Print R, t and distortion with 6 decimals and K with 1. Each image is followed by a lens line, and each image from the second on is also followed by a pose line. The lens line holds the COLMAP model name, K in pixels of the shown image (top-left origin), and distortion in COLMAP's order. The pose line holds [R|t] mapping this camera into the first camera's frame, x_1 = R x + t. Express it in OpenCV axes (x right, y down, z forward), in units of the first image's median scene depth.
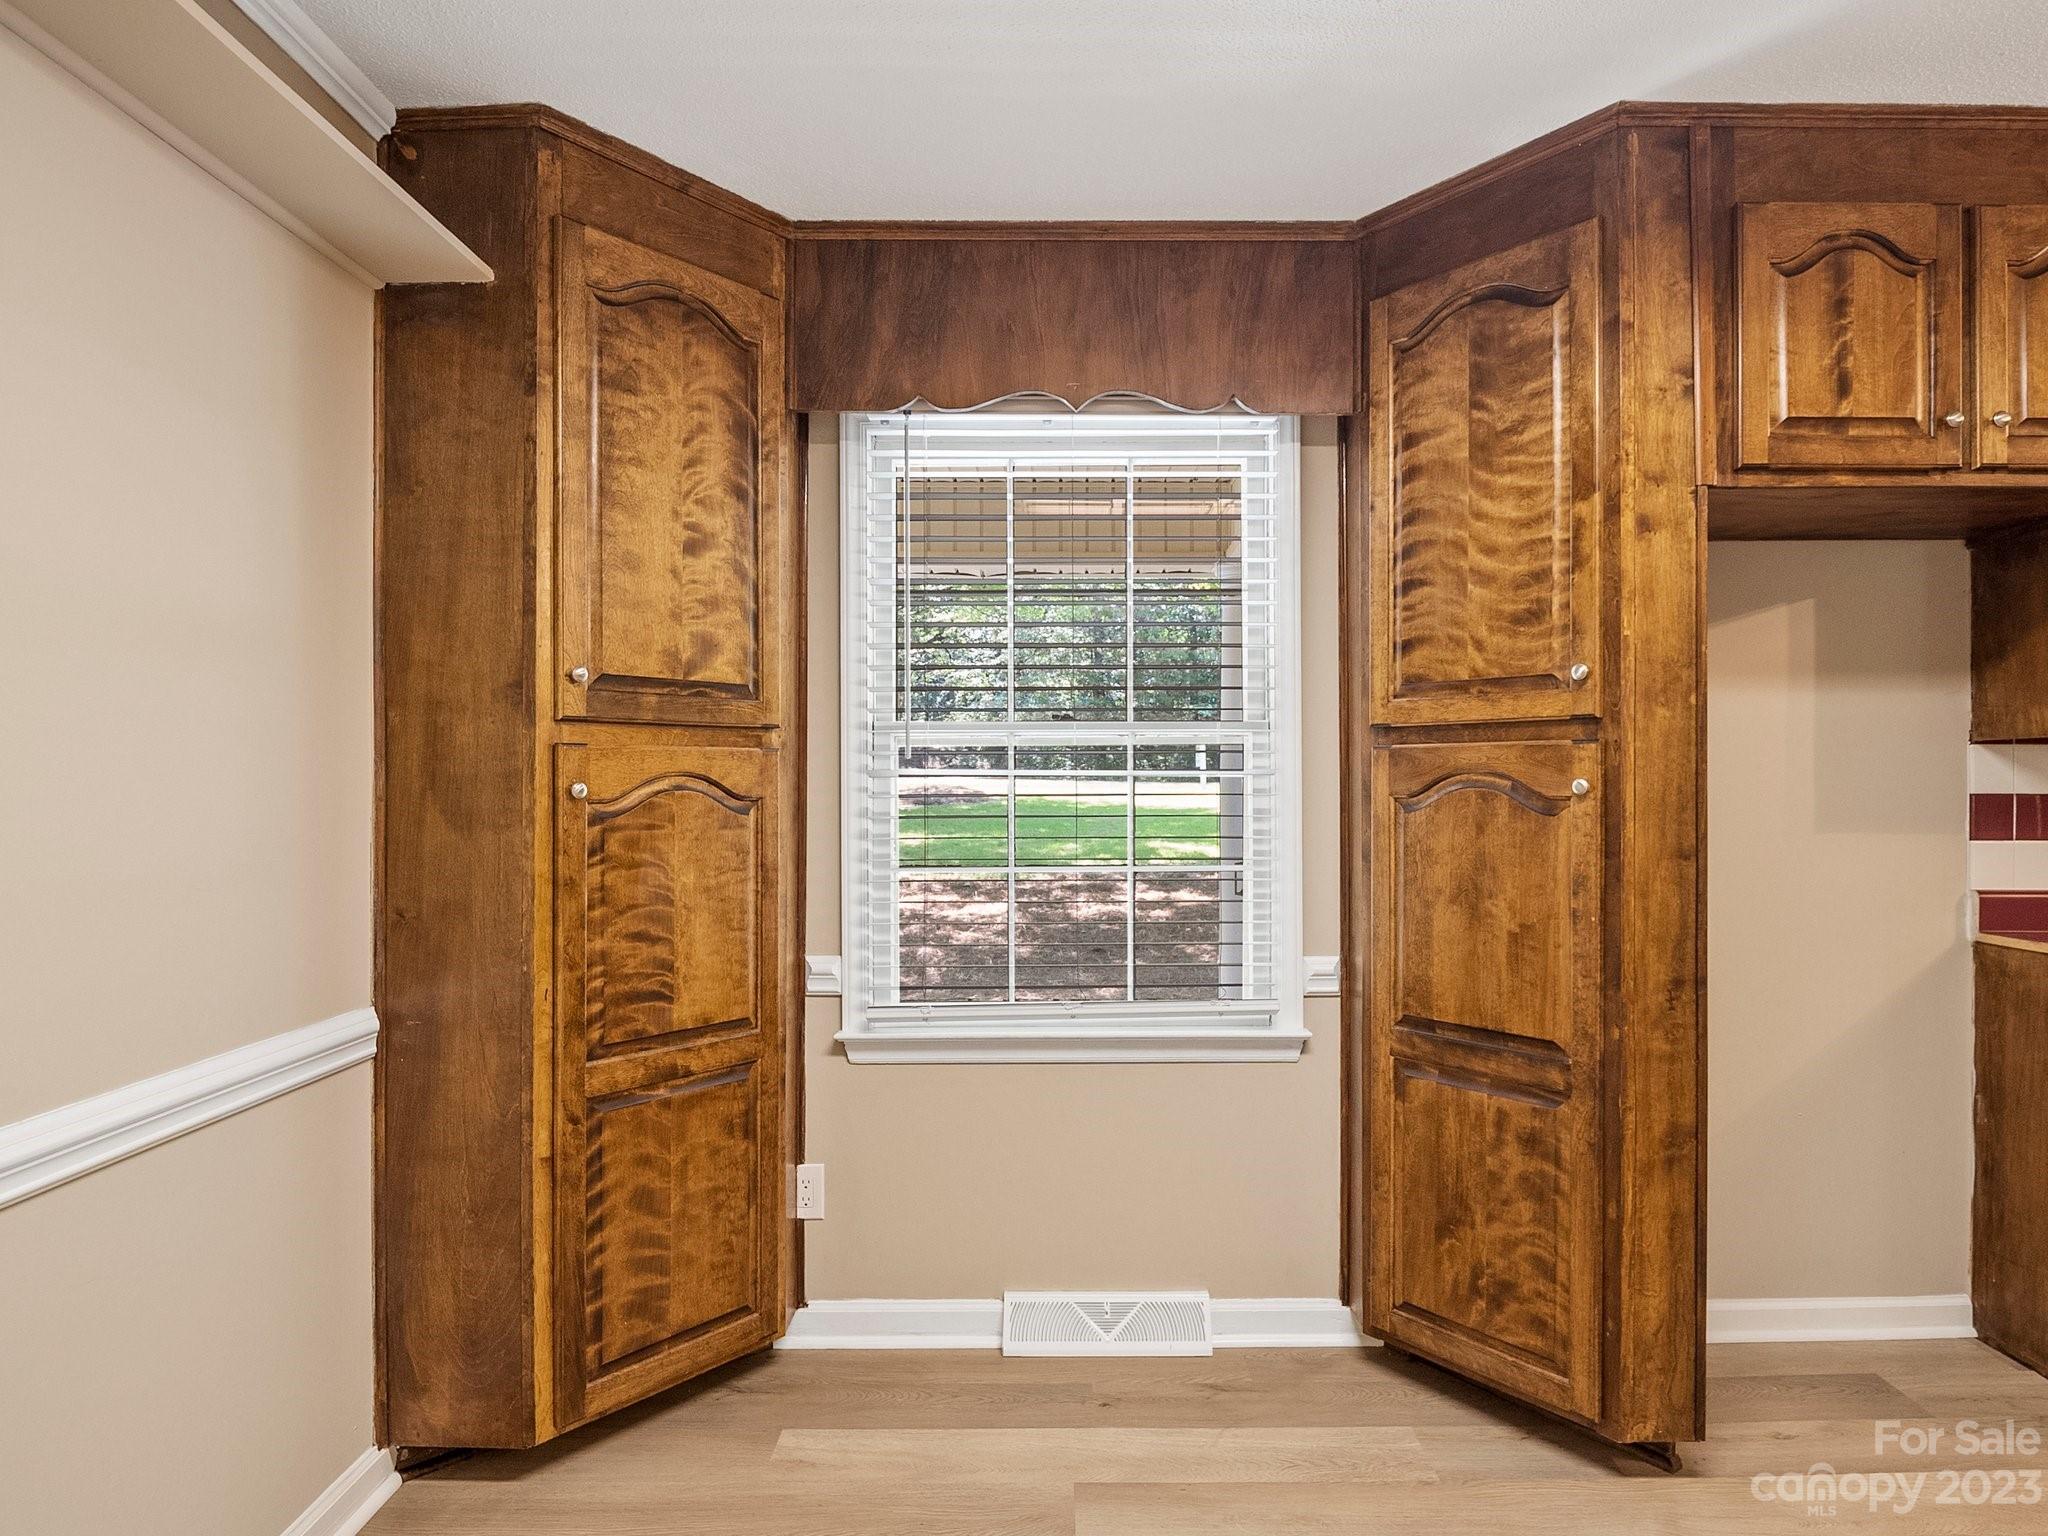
lens RADIAL K [[1228.7, 0, 1102.4], [0, 1228.7, 790.0], [0, 0, 1]] dist [-0.000563, -0.010708]
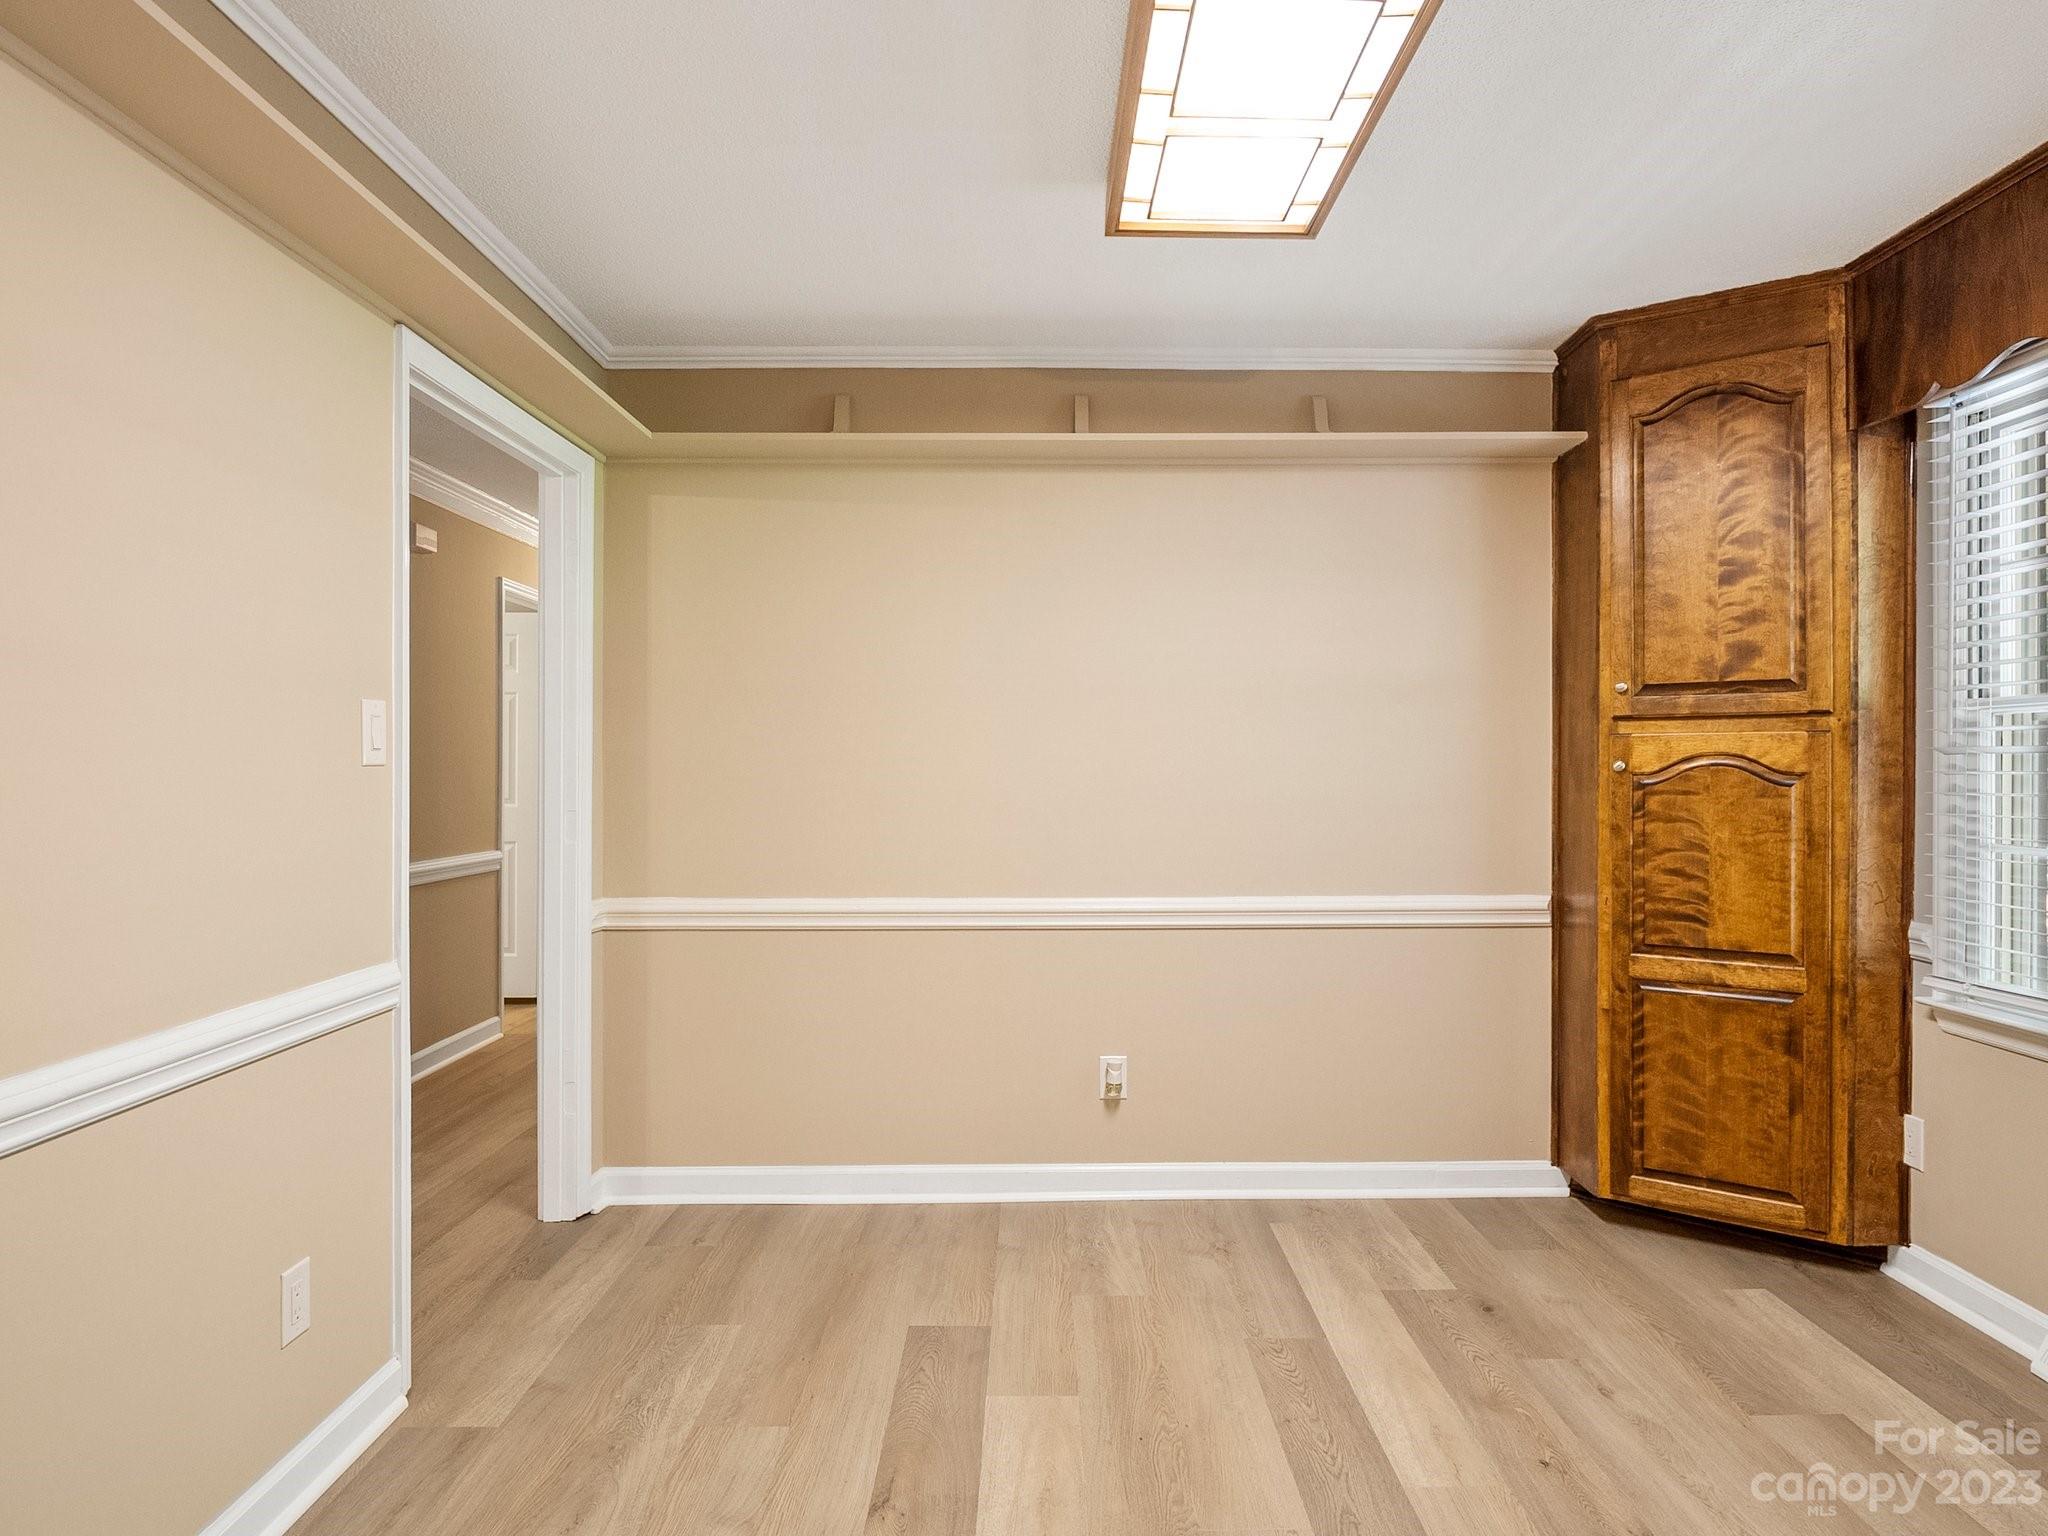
lens RADIAL K [[1228.7, 0, 1026.4], [0, 1228.7, 764.9], [0, 0, 1]] dist [-0.000563, -0.010708]
pose [[-0.007173, 0.002627, -0.999971, 0.985657], [-0.000899, 0.999996, 0.002633, -0.004023], [0.999974, 0.000918, -0.007170, 0.278018]]
